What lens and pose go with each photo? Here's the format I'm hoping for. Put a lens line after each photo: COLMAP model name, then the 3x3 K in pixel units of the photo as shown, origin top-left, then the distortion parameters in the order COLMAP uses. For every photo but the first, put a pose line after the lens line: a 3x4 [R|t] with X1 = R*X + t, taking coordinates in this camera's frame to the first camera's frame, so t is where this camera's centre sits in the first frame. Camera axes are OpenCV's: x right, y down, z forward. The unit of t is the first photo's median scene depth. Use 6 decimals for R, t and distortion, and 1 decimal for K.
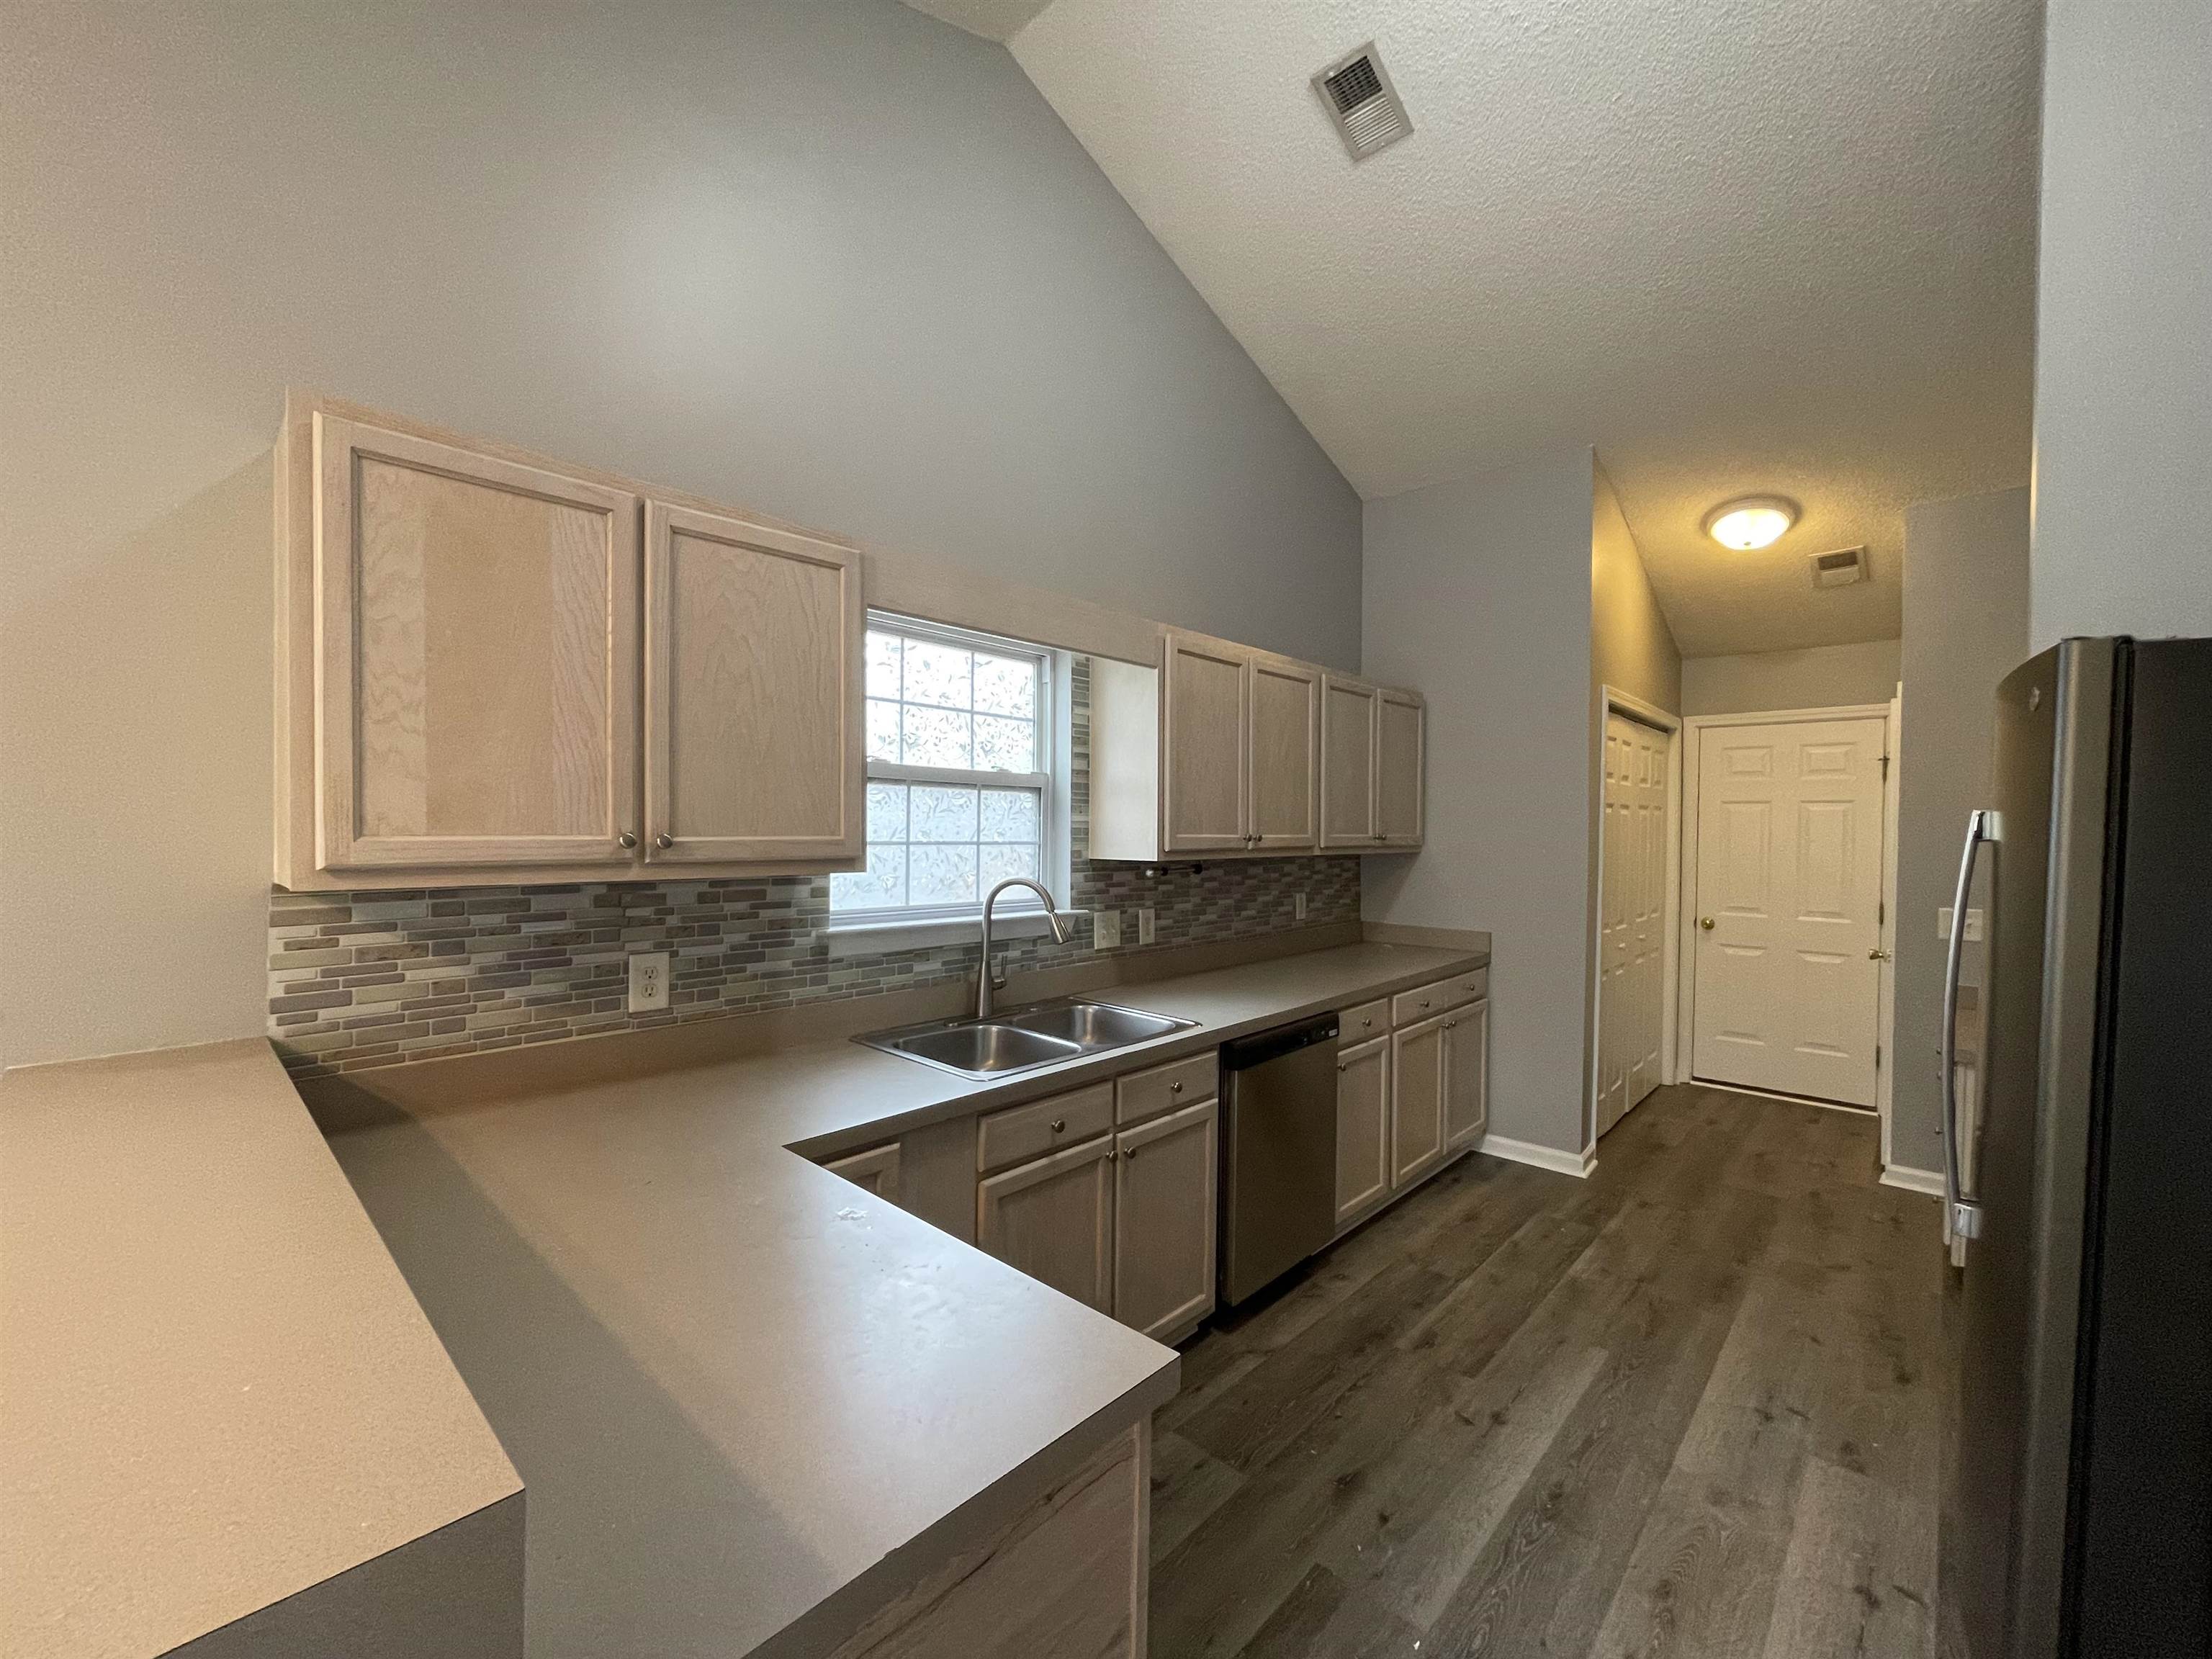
lens RADIAL K [[901.5, 0, 1111.5], [0, 901.5, 834.1], [0, 0, 1]] dist [0.002581, 0.000003]
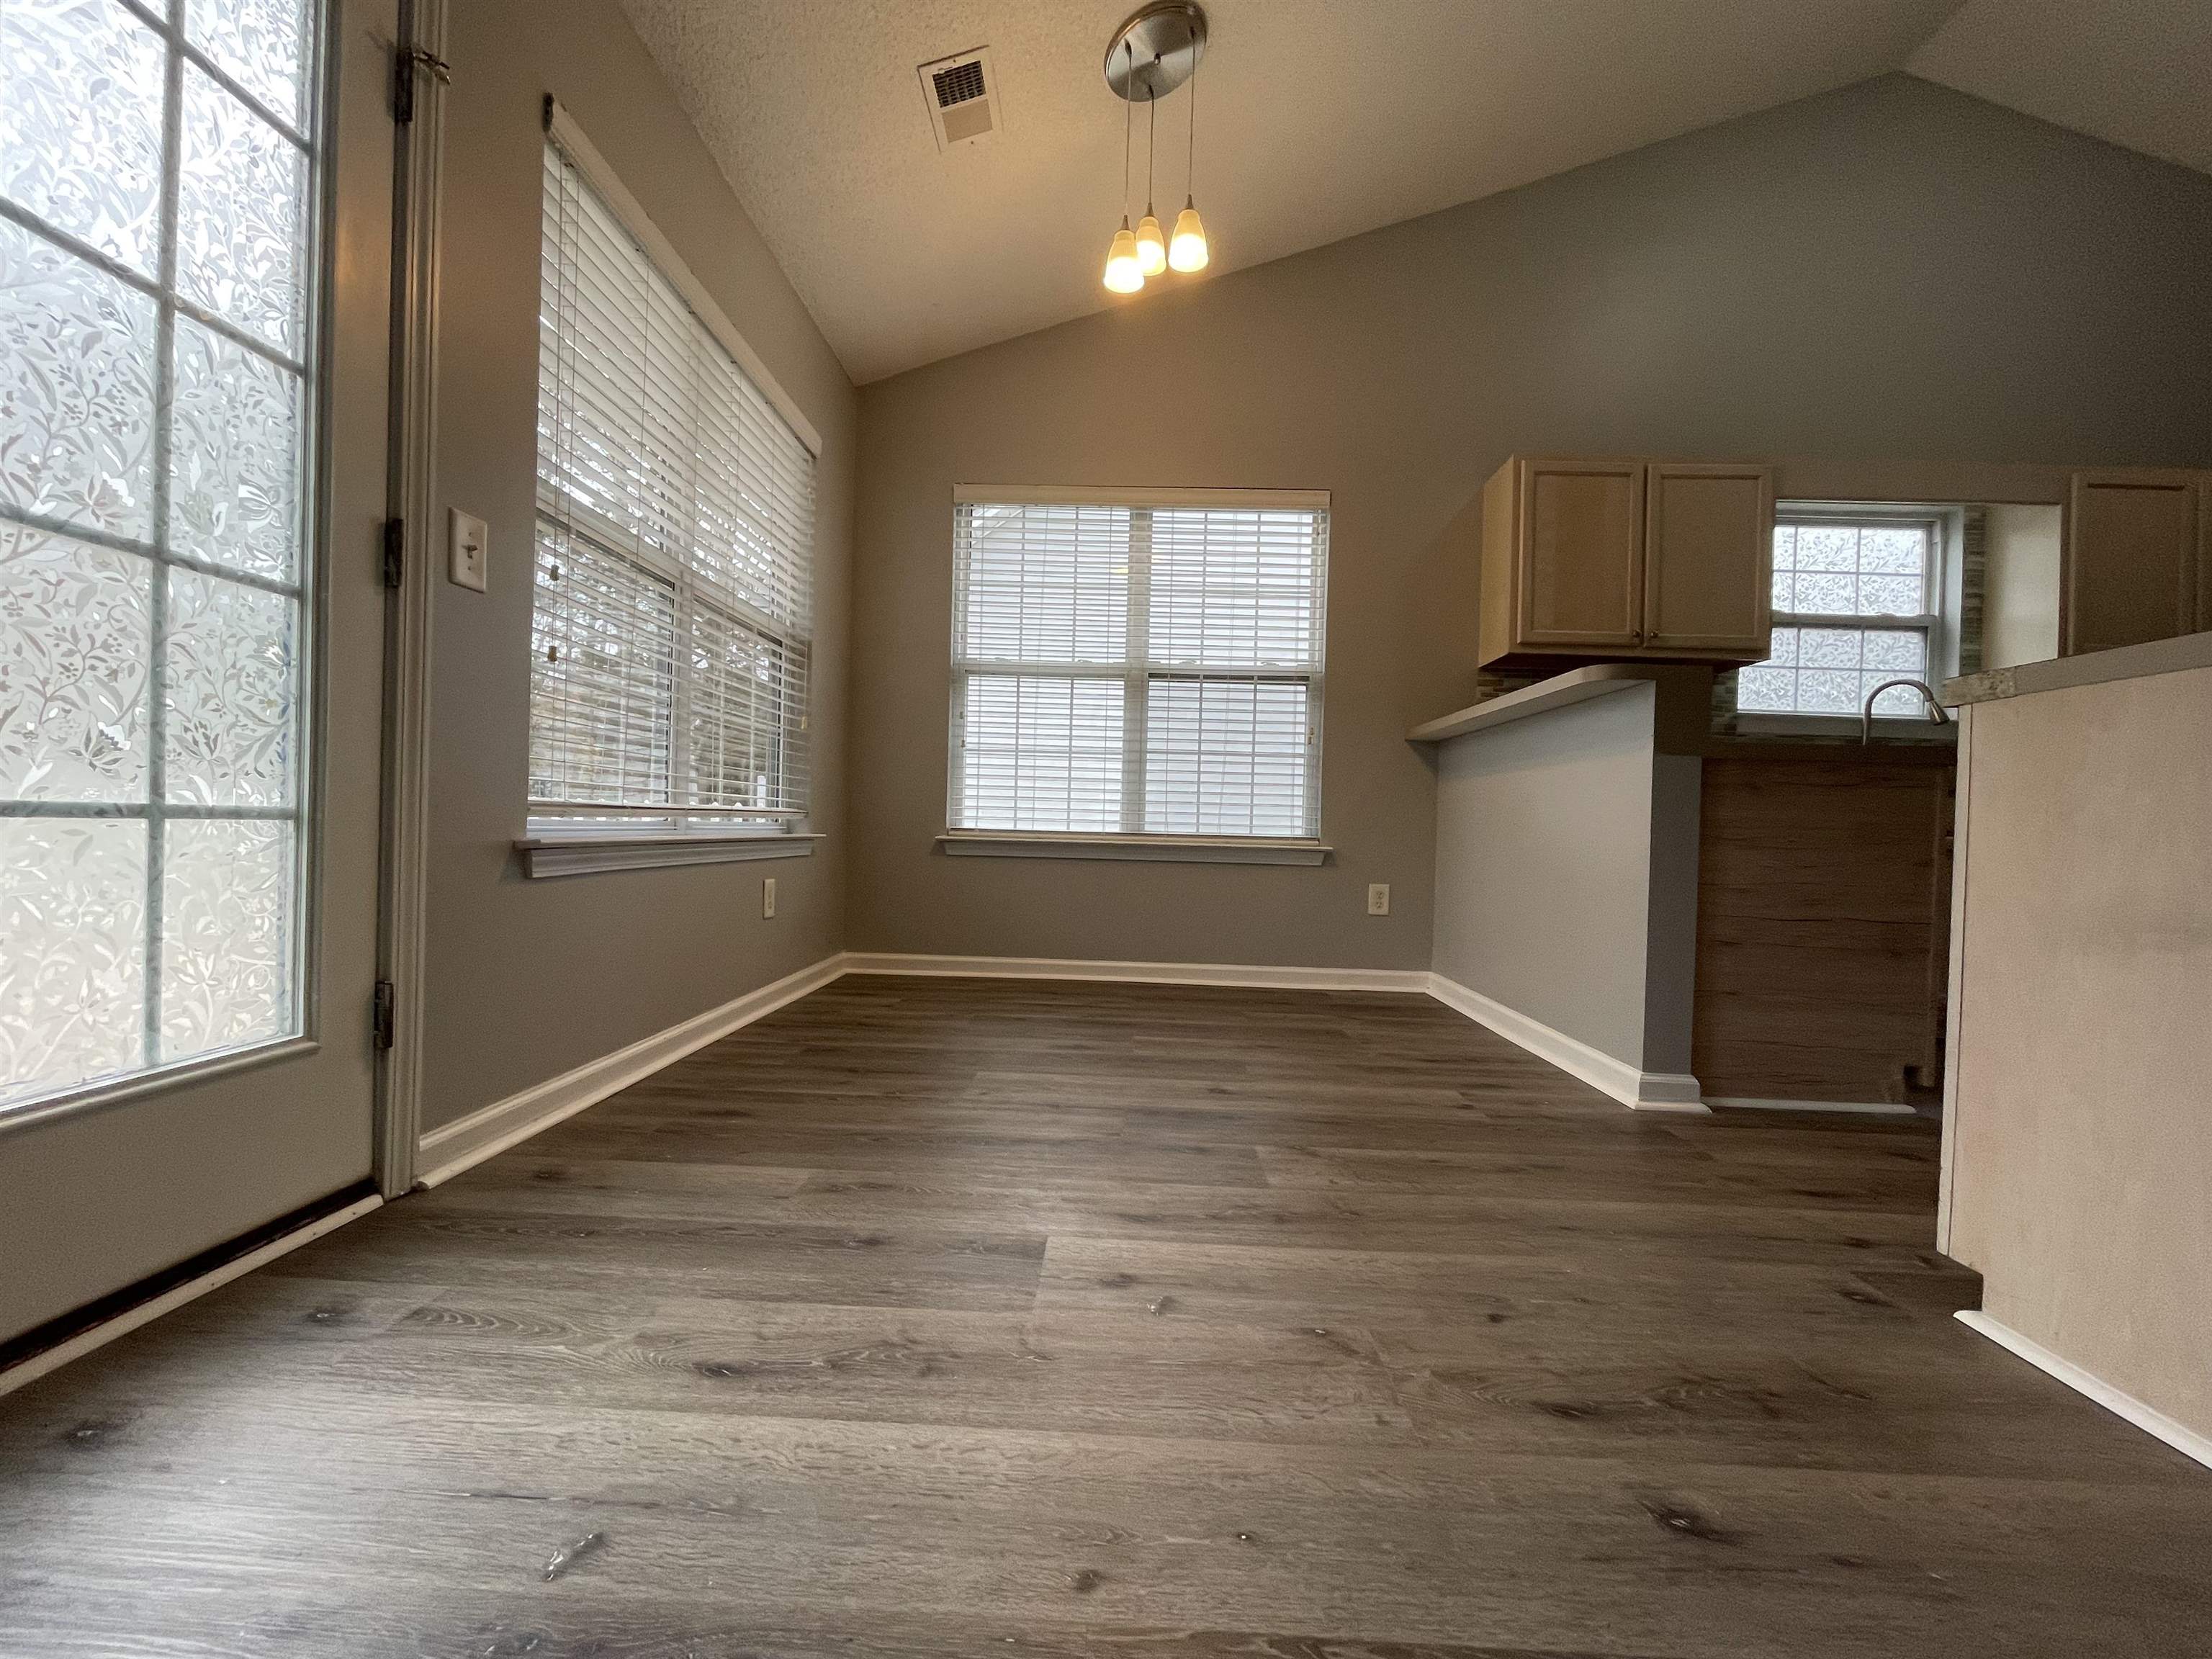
lens RADIAL K [[901.5, 0, 1108.1], [0, 901.5, 825.7], [0, 0, 1]] dist [0.002581, 0.000003]
pose [[0.661997, 0.016895, -0.749316, 0.125277], [-0.030860, 0.999513, -0.004727, 0.295492], [0.748871, 0.026253, 0.662196, -0.746124]]
